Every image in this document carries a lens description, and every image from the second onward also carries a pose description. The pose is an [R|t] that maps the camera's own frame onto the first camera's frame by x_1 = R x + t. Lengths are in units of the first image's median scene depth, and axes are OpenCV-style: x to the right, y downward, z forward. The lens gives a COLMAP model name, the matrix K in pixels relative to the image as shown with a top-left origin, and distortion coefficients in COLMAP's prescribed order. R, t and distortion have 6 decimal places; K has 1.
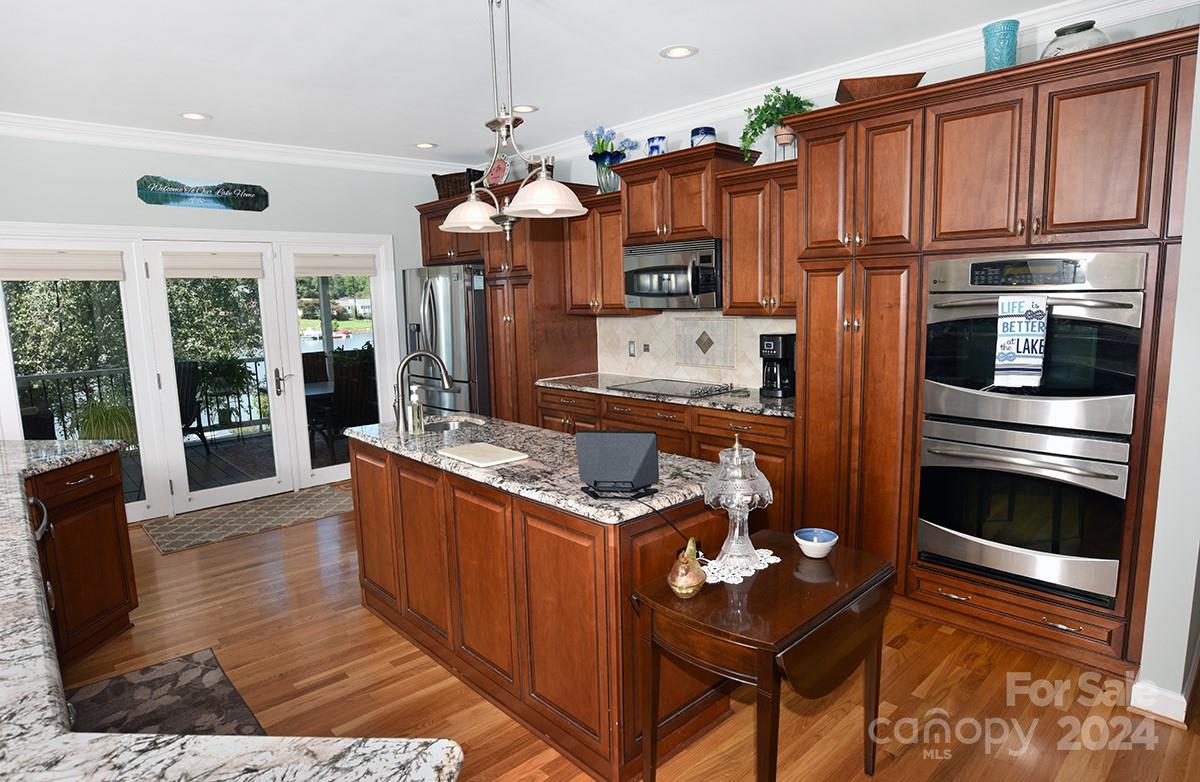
lens RADIAL K [[679.6, 0, 600.0], [0, 679.6, 391.0], [0, 0, 1]] dist [-0.056900, 0.014589]
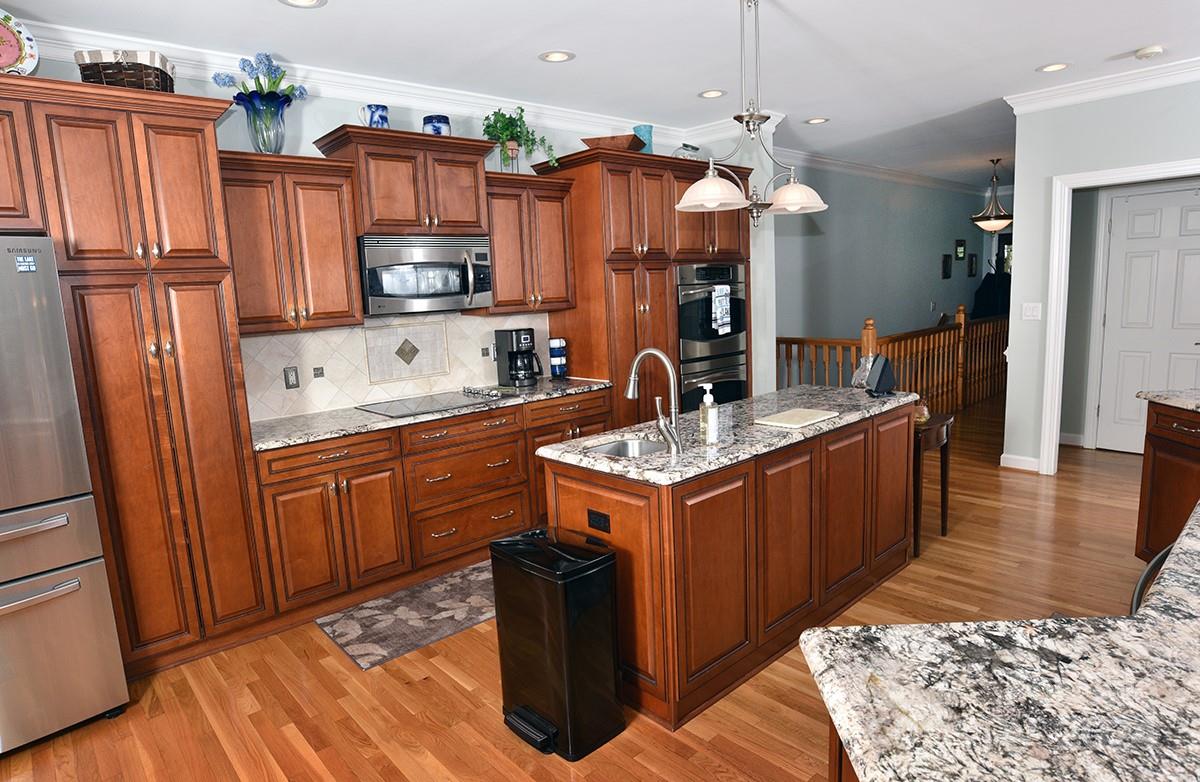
lens RADIAL K [[679.6, 0, 600.0], [0, 679.6, 391.0], [0, 0, 1]] dist [-0.056900, 0.014589]
pose [[0.002202, -0.126318, 0.991987, -0.862406], [0.185201, 0.974880, 0.123728, -0.099907], [-0.982698, 0.183445, 0.025541, 0.876597]]
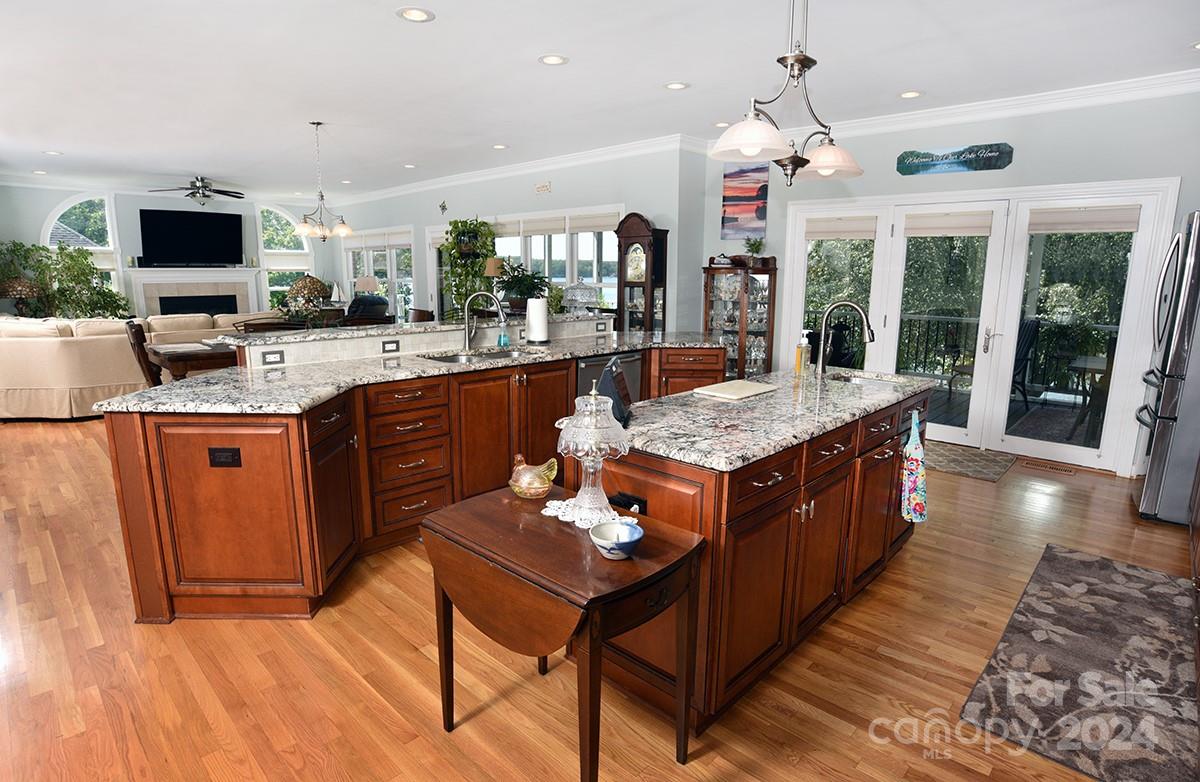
lens RADIAL K [[617.6, 0, 604.0], [0, 617.6, 398.1], [0, 0, 1]] dist [-0.071096, 0.025222]
pose [[0.065634, 0.225953, -0.971925, 0.531785], [-0.149571, 0.965248, 0.214300, -0.050043], [0.986570, 0.131306, 0.097149, 0.475373]]
